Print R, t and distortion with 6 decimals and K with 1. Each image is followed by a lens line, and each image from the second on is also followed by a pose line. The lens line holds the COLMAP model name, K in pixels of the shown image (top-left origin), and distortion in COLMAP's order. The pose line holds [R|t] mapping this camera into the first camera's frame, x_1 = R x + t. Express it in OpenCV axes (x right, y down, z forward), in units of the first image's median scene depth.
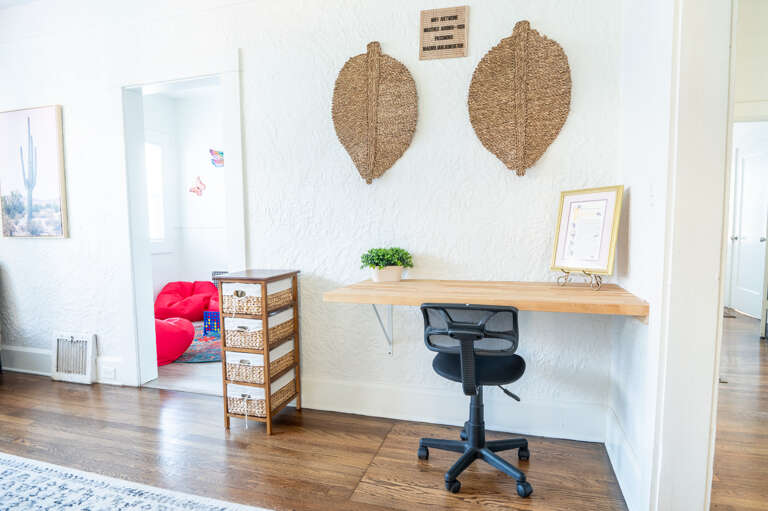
lens RADIAL K [[438.7, 0, 383.6], [0, 438.7, 259.0], [0, 0, 1]] dist [-0.025676, -0.001232]
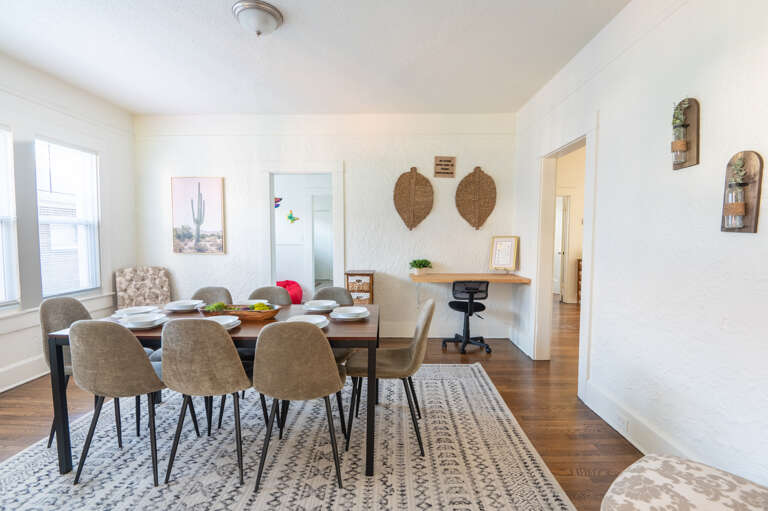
lens RADIAL K [[355.2, 0, 385.7], [0, 355.2, 255.6], [0, 0, 1]] dist [-0.001412, -0.000041]
pose [[0.962801, -0.001259, 0.270207, -0.674664], [0.008512, 0.999634, -0.025674, -0.000148], [-0.270076, 0.027019, 0.962460, -0.722467]]
